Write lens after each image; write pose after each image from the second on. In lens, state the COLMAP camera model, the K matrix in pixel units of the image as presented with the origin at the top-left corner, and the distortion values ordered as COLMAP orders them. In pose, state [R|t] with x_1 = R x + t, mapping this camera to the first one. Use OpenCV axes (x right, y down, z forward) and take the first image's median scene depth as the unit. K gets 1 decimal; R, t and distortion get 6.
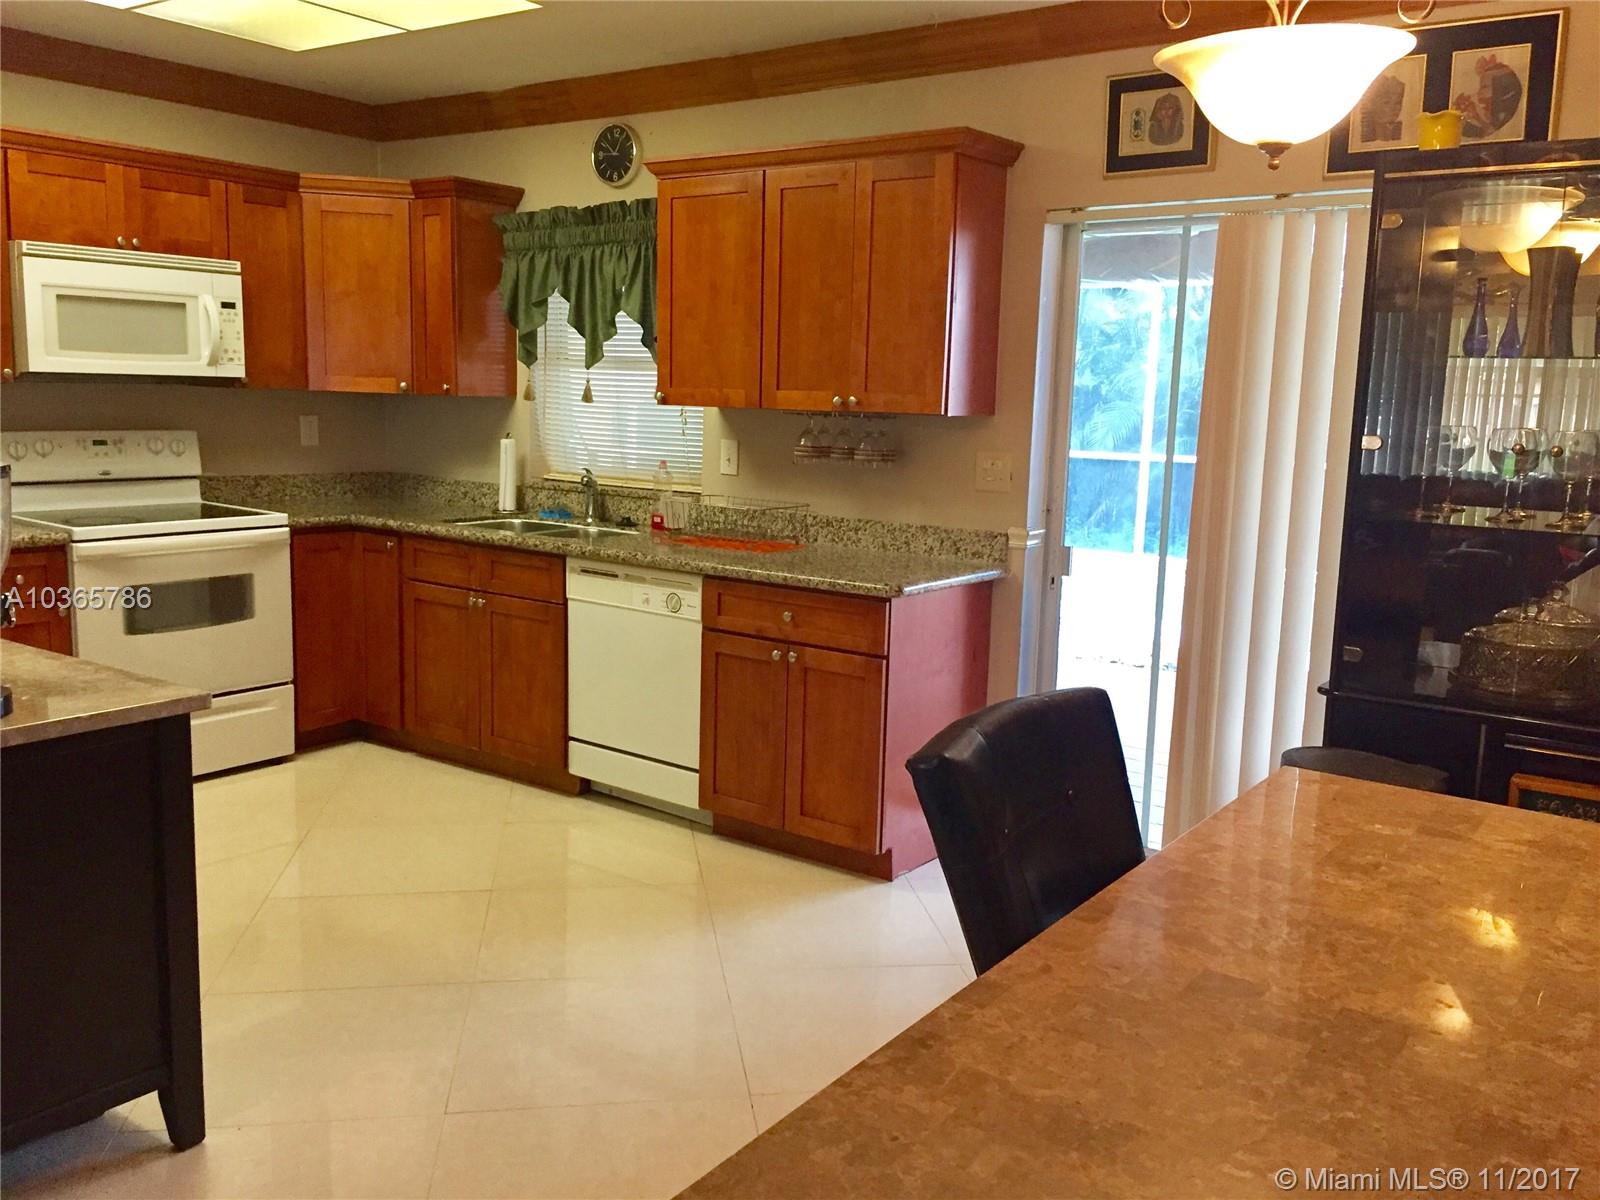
lens RADIAL K [[1354.5, 0, 800.0], [0, 1354.5, 600.0], [0, 0, 1]] dist [0.074405, -0.114317]
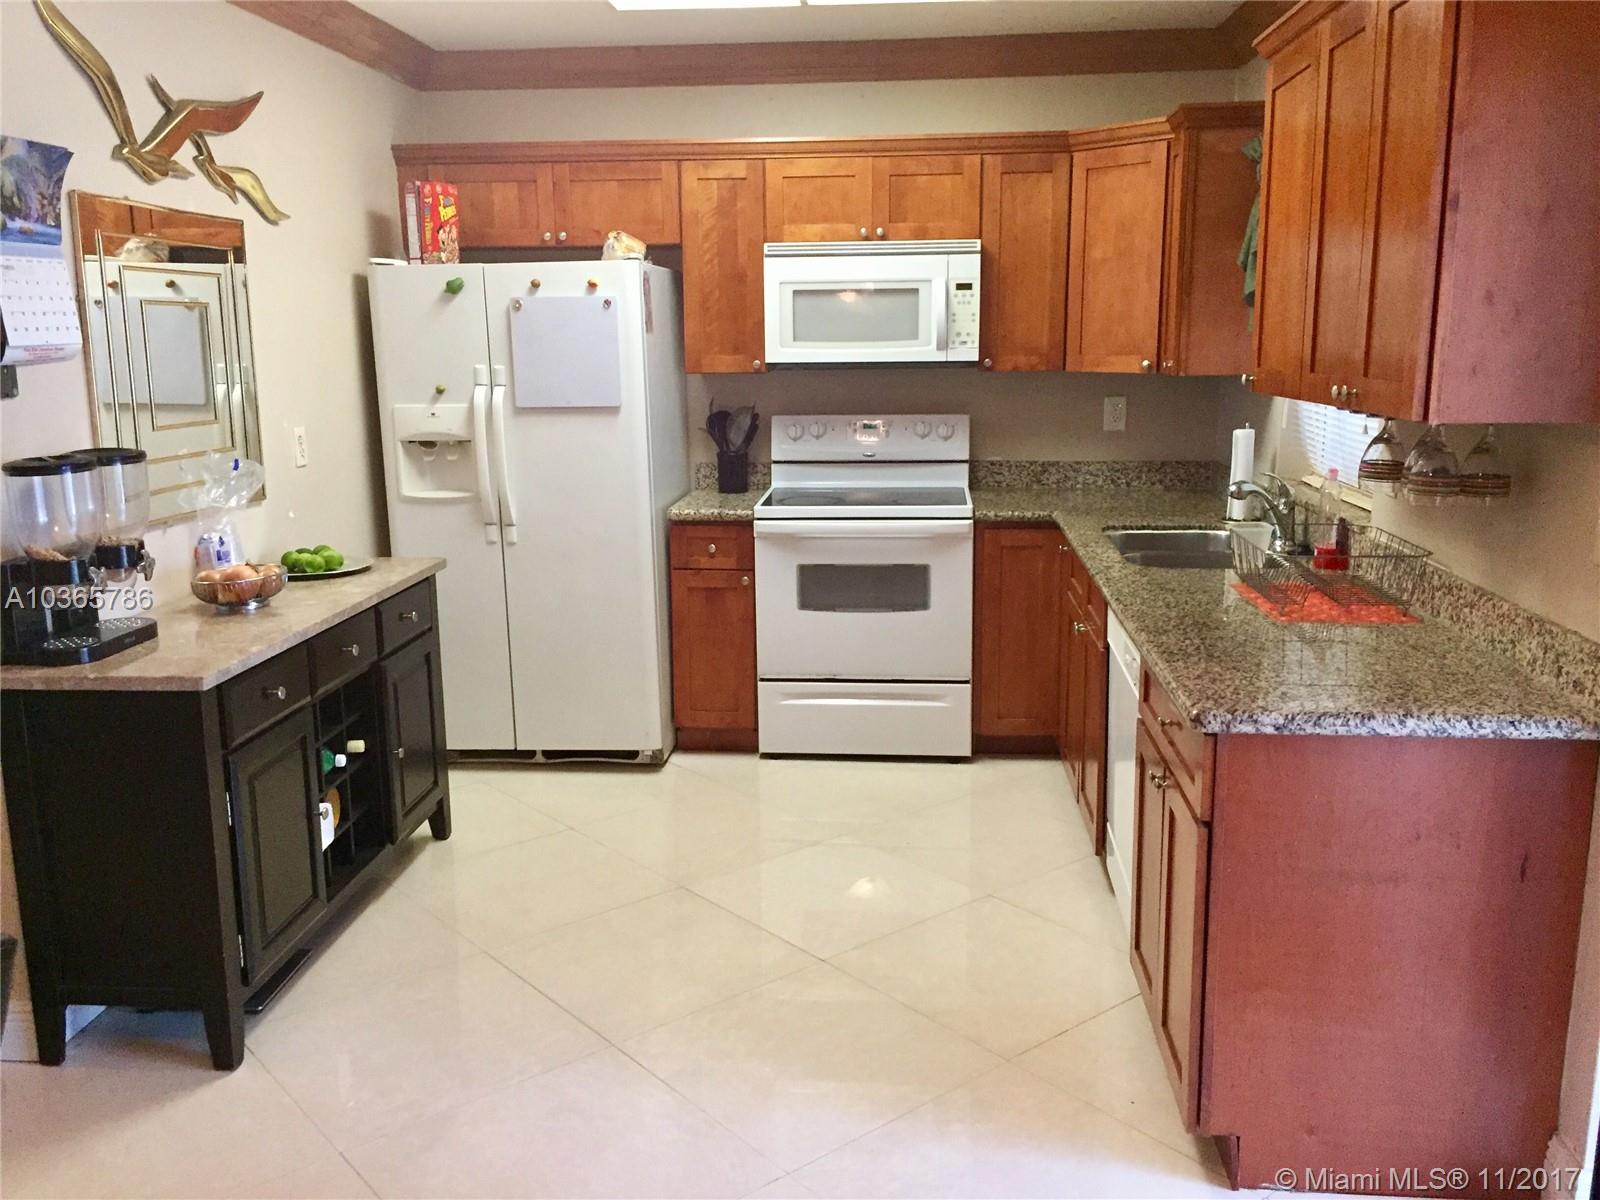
lens RADIAL K [[1354.5, 0, 800.0], [0, 1354.5, 600.0], [0, 0, 1]] dist [0.074405, -0.114317]
pose [[0.517414, 0.133405, -0.845273, 0.362905], [-0.105866, 0.990165, 0.091469, -0.071158], [0.849161, 0.042158, 0.526448, 0.402687]]
